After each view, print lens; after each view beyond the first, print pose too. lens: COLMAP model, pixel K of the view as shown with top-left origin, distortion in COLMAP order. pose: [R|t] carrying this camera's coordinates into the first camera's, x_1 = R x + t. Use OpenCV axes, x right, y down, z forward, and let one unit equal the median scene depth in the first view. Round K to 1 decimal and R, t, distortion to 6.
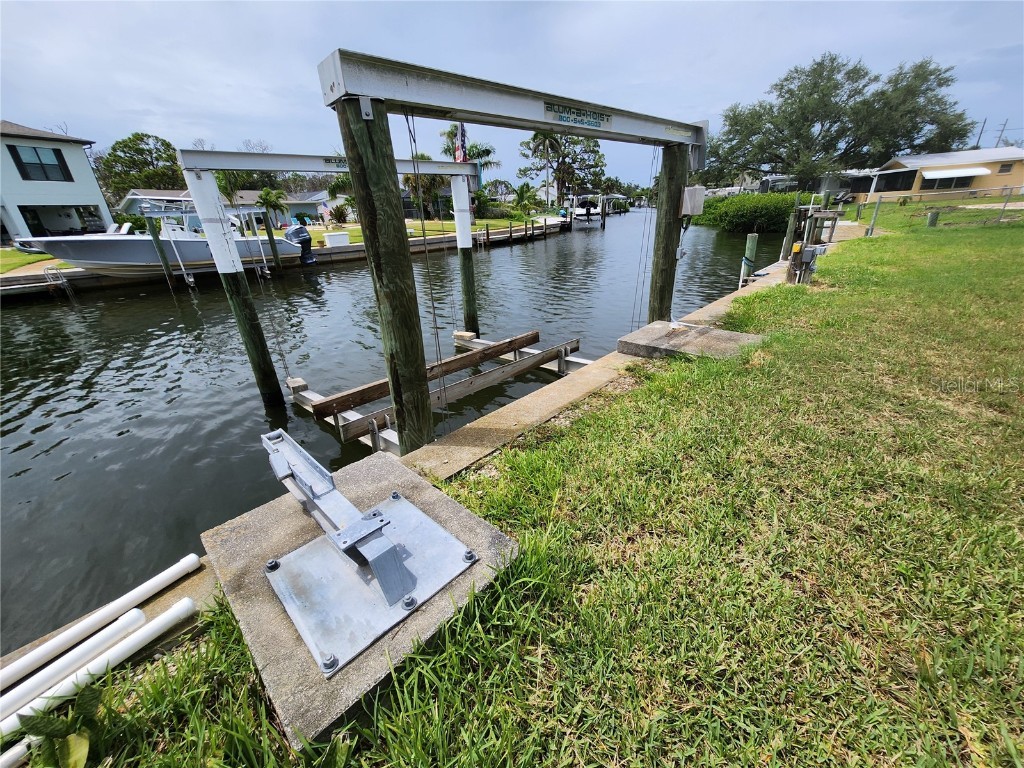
lens RADIAL K [[407.1, 0, 512.0], [0, 407.1, 384.0], [0, 0, 1]] dist [0.005539, -0.000266]
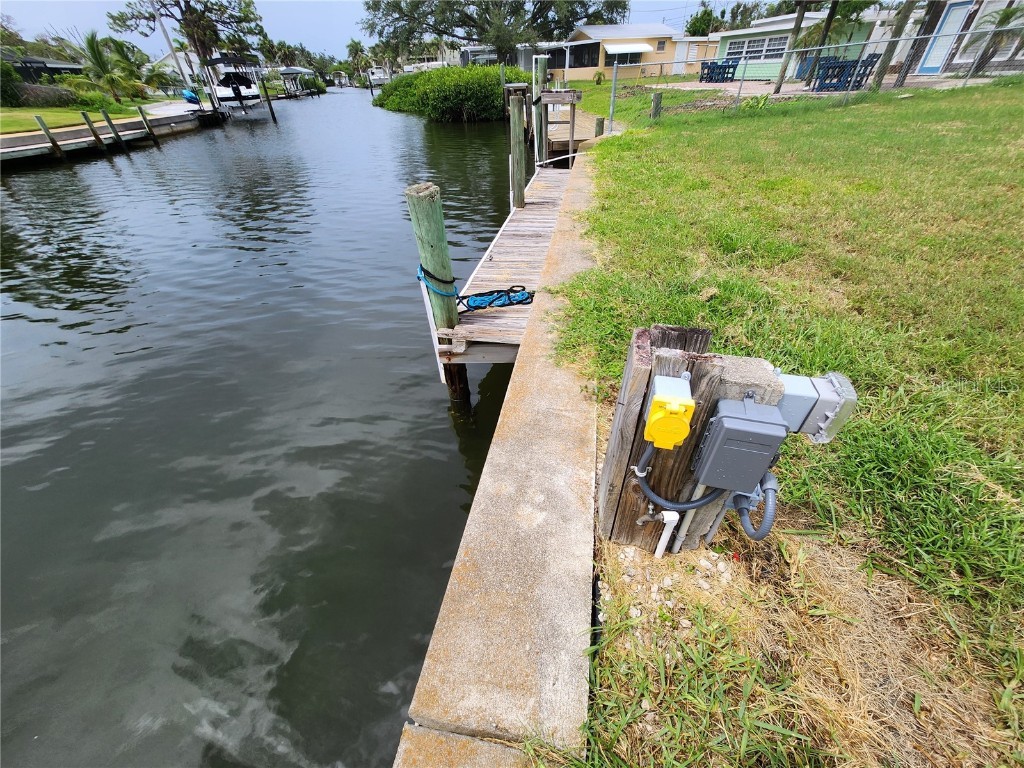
lens RADIAL K [[407.1, 0, 512.0], [0, 407.1, 384.0], [0, 0, 1]] dist [0.005539, -0.000266]
pose [[0.829590, -0.329047, 0.451119, 0.101833], [0.223014, 0.935936, 0.272560, -0.064938], [-0.511903, -0.125507, 0.849825, 0.154618]]
